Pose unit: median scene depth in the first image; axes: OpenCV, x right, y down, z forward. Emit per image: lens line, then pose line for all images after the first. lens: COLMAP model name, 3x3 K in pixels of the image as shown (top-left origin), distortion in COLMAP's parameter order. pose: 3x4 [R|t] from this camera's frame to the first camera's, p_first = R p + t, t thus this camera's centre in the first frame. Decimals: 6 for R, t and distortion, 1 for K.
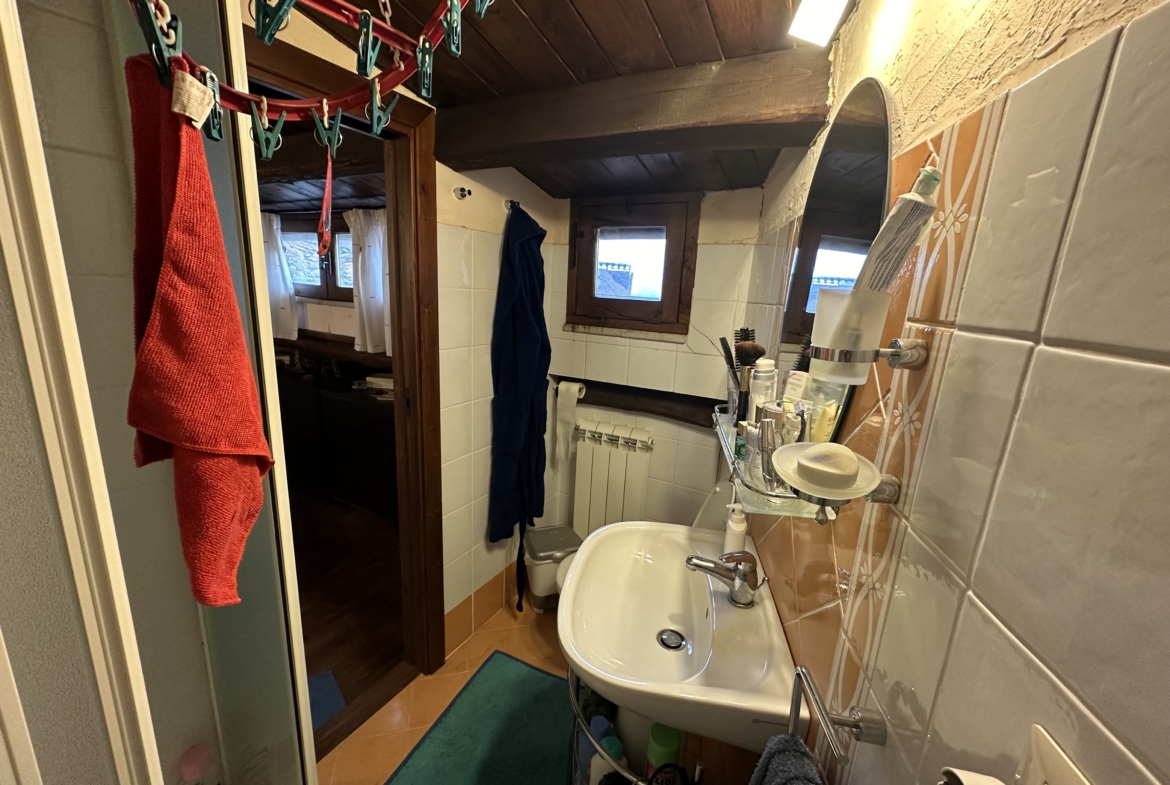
lens RADIAL K [[463.2, 0, 583.1], [0, 463.2, 391.4], [0, 0, 1]] dist [-0.002622, 0.000213]
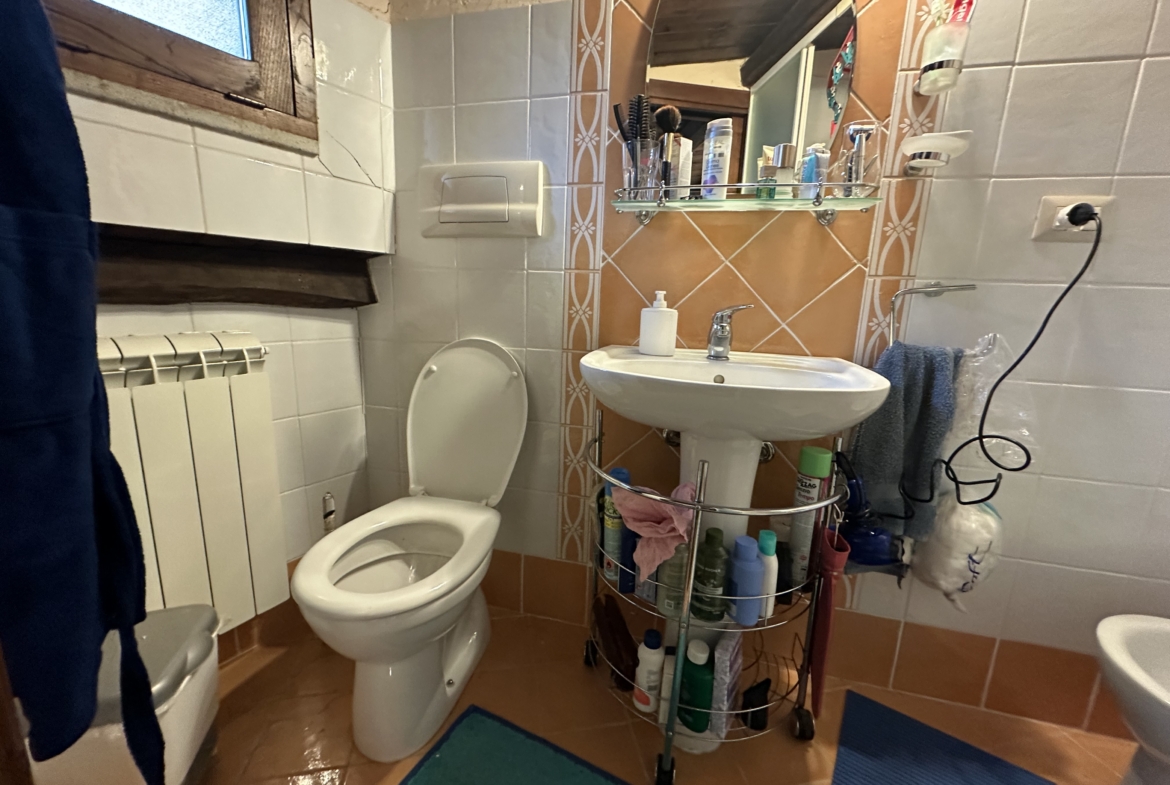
lens RADIAL K [[463.2, 0, 583.1], [0, 463.2, 391.4], [0, 0, 1]] dist [-0.002622, 0.000213]
pose [[0.066299, -0.243435, 0.967649, -0.409006], [0.188876, 0.955311, 0.227390, 0.114063], [-0.979760, 0.167690, 0.109315, 0.644712]]
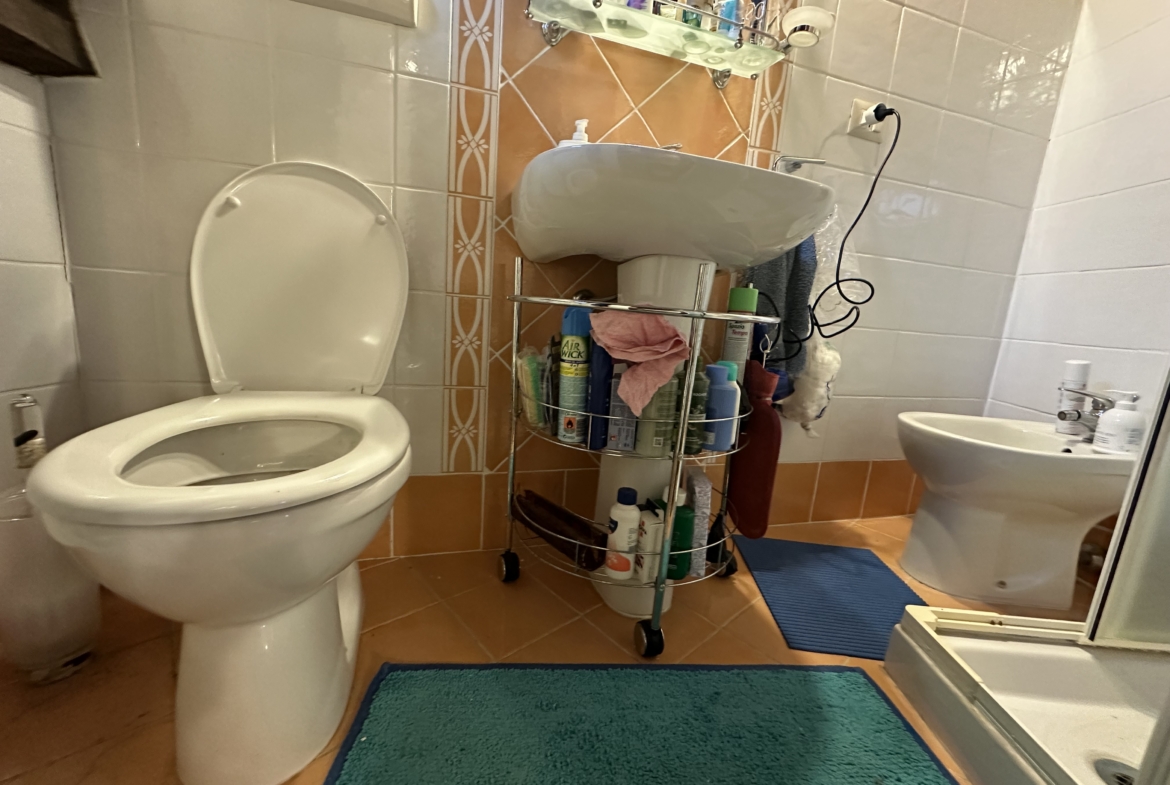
lens RADIAL K [[463.2, 0, 583.1], [0, 463.2, 391.4], [0, 0, 1]] dist [-0.002622, 0.000213]
pose [[-0.460734, -0.251088, 0.851281, -0.319288], [0.094631, 0.939783, 0.328409, 0.250905], [-0.882479, 0.231867, -0.409229, 0.859265]]
